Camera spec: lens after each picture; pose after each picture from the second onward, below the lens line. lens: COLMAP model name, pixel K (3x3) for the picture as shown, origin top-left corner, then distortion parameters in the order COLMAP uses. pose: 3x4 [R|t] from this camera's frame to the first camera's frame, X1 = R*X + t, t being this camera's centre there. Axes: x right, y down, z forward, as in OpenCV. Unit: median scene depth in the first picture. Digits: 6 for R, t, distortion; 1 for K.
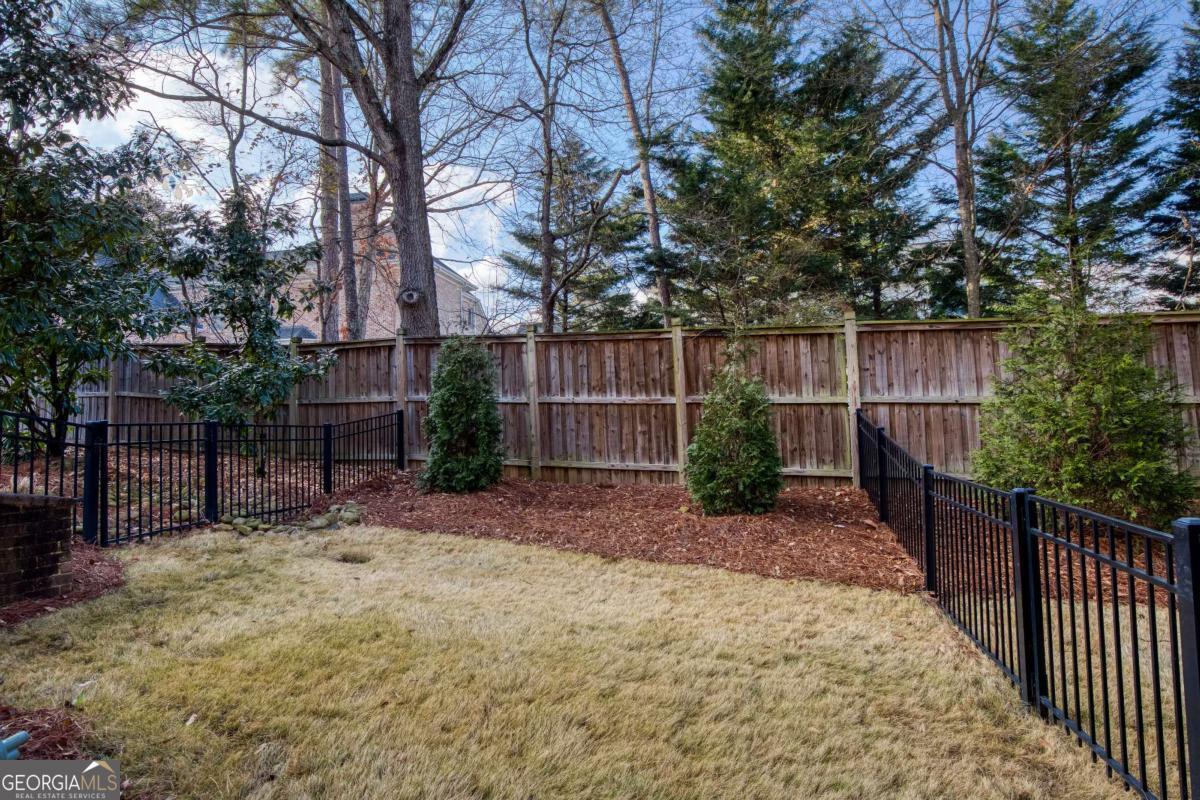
lens RADIAL K [[608.4, 0, 602.9], [0, 608.4, 397.3], [0, 0, 1]] dist [-0.017957, 0.000019]
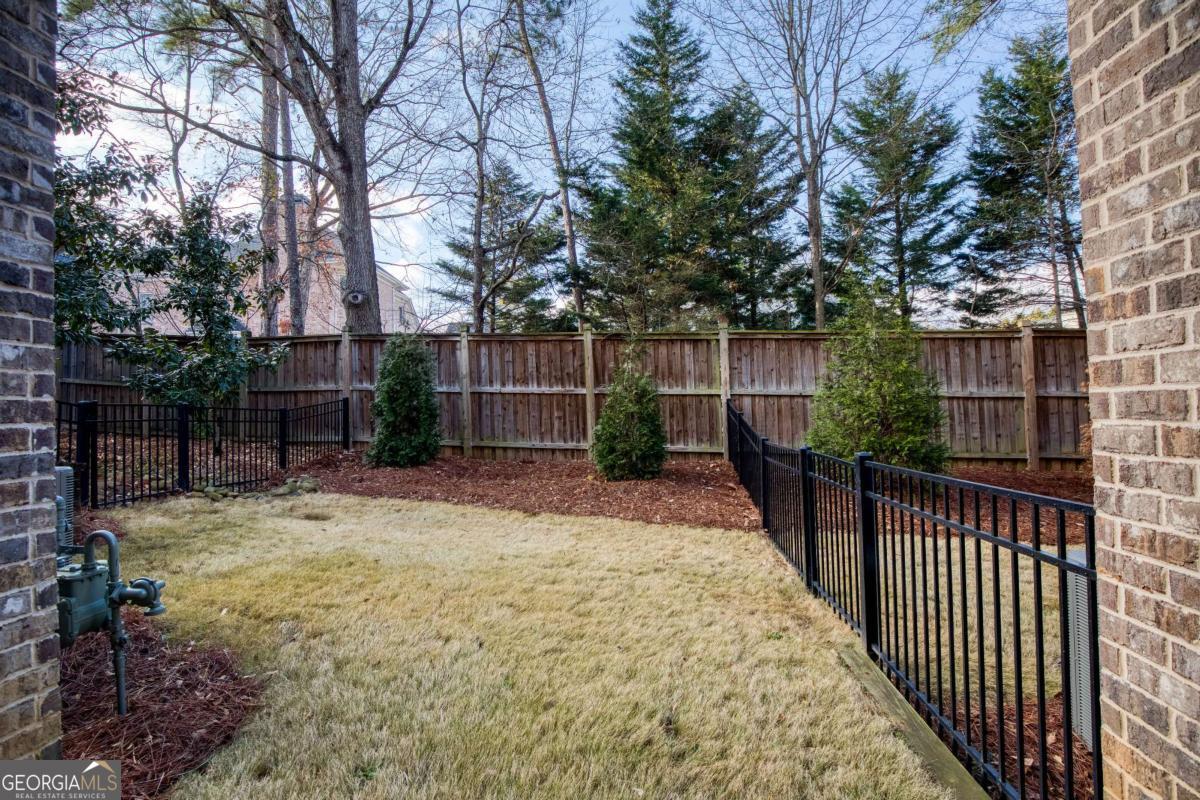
lens RADIAL K [[559.1, 0, 605.6], [0, 559.1, 391.2], [0, 0, 1]] dist [-0.020888, 0.000238]
pose [[0.989739, 0.010670, 0.142487, -0.001091], [-0.010374, 0.999942, -0.002820, 0.007283], [-0.142509, 0.001313, 0.989793, -0.108508]]
